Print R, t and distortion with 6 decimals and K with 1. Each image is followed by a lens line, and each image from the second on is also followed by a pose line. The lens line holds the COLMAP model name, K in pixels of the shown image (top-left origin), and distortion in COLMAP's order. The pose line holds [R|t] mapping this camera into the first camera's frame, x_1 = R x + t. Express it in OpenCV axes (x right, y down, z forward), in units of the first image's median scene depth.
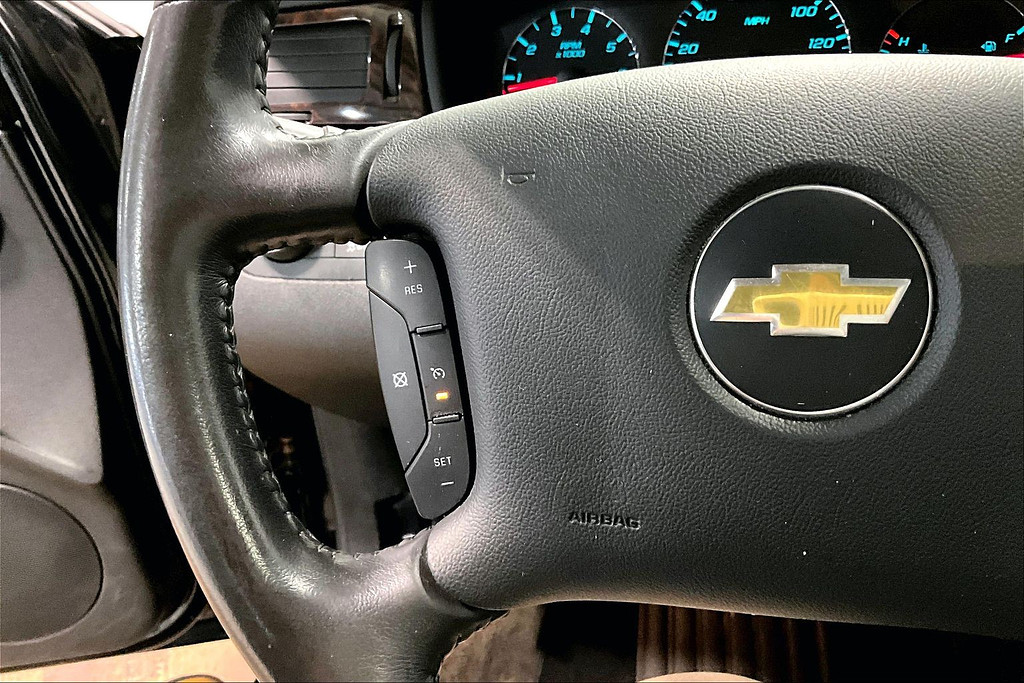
lens RADIAL K [[846.9, 0, 513.6], [0, 846.9, 338.7], [0, 0, 1]] dist [0.045214, -0.083013]
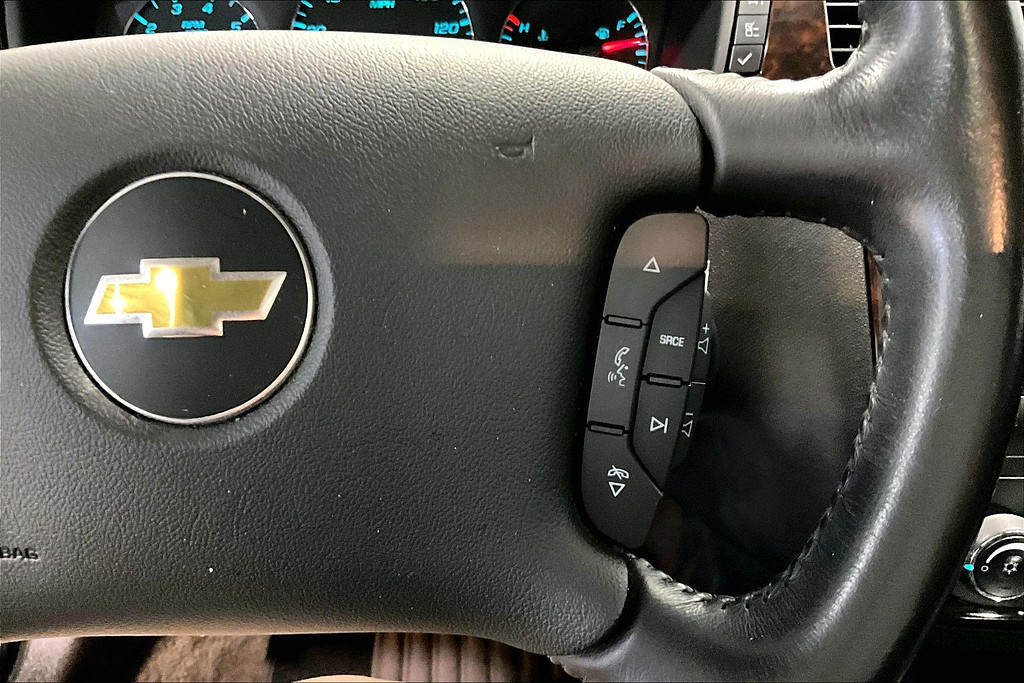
lens RADIAL K [[846.9, 0, 505.2], [0, 846.9, 336.7], [0, 0, 1]] dist [0.045214, -0.083013]
pose [[0.978838, -0.051411, 0.198074, 0.438665], [0.049300, 0.998663, 0.015578, -0.000167], [-0.198610, -0.005483, 0.980063, 0.027161]]
